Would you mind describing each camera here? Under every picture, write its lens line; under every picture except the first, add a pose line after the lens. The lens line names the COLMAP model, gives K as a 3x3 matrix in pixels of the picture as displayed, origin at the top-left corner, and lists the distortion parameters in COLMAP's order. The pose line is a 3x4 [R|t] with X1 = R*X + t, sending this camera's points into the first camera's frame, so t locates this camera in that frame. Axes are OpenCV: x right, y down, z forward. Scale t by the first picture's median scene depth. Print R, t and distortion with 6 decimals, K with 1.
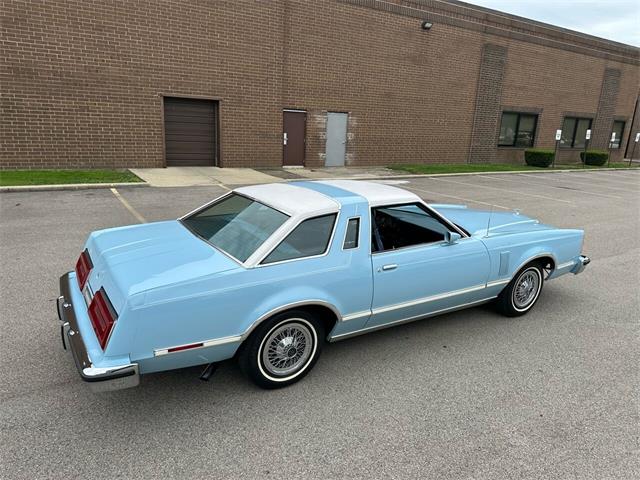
lens RADIAL K [[447.9, 0, 321.0], [0, 447.9, 242.0], [0, 0, 1]] dist [0.061712, -0.077567]
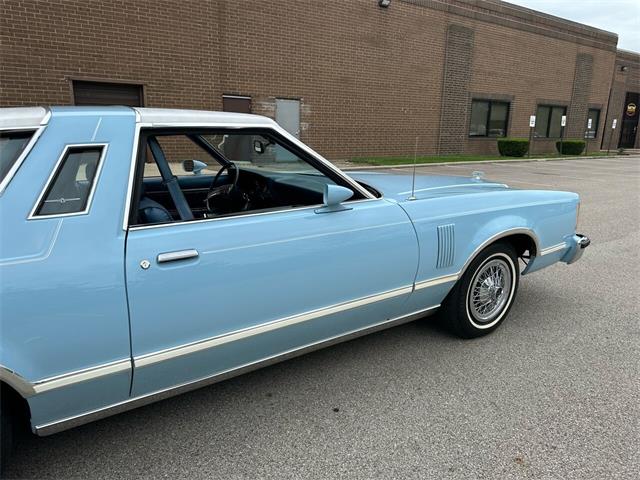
lens RADIAL K [[450.3, 0, 318.8], [0, 450.3, 241.2], [0, 0, 1]] dist [0.050616, -0.067511]
pose [[0.998637, -0.039458, 0.034173, 0.065642], [0.040110, 0.999022, -0.018611, 0.012879], [-0.033405, 0.019956, 0.999243, 0.128484]]
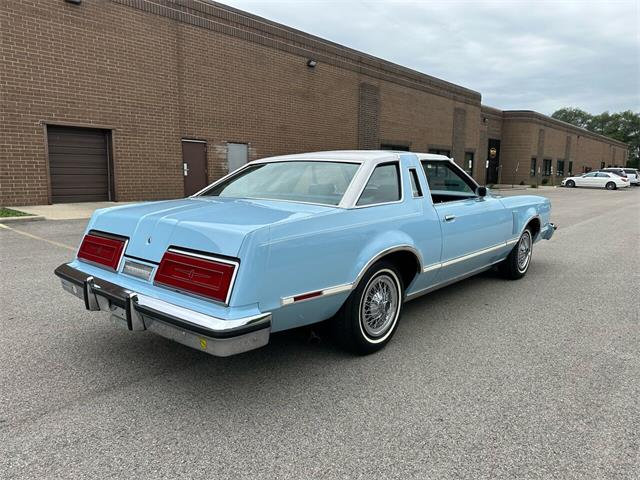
lens RADIAL K [[449.4, 0, 320.0], [0, 449.4, 240.0], [0, 0, 1]] dist [0.049911, -0.065454]
pose [[0.957827, -0.080433, 0.275860, -0.090922], [0.109471, 0.989768, -0.091513, 0.038086], [-0.265677, 0.117852, 0.956832, 0.034319]]
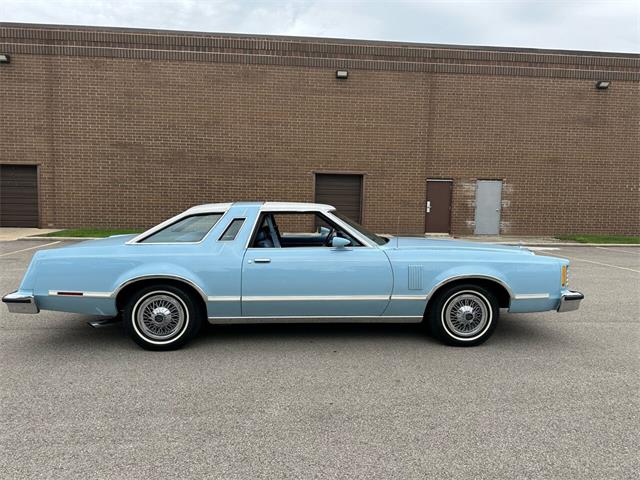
lens RADIAL K [[446.7, 0, 323.8], [0, 446.7, 239.8], [0, 0, 1]] dist [0.129783, -0.213649]
pose [[0.890410, 0.007439, -0.455099, 0.189717], [-0.094654, 0.981033, -0.169157, 0.042535], [0.445209, 0.193696, 0.874226, 0.015822]]
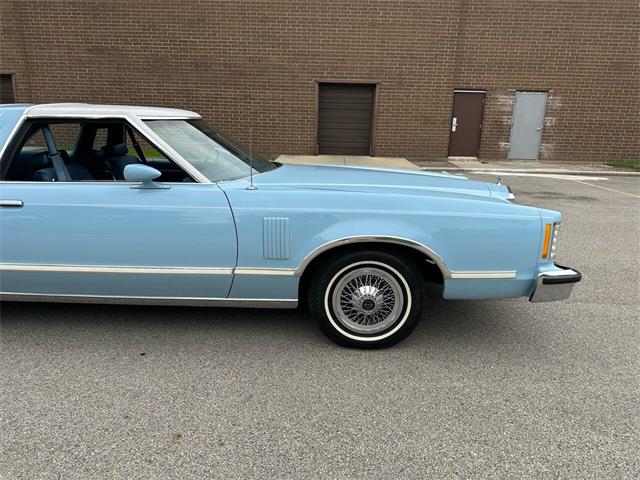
lens RADIAL K [[451.0, 0, 320.2], [0, 451.0, 243.7], [0, 0, 1]] dist [0.052199, -0.068878]
pose [[0.836976, 0.117507, -0.534475, 0.212809], [-0.126397, 0.991776, 0.020111, 0.010183], [0.532442, 0.050723, 0.844945, 0.159201]]
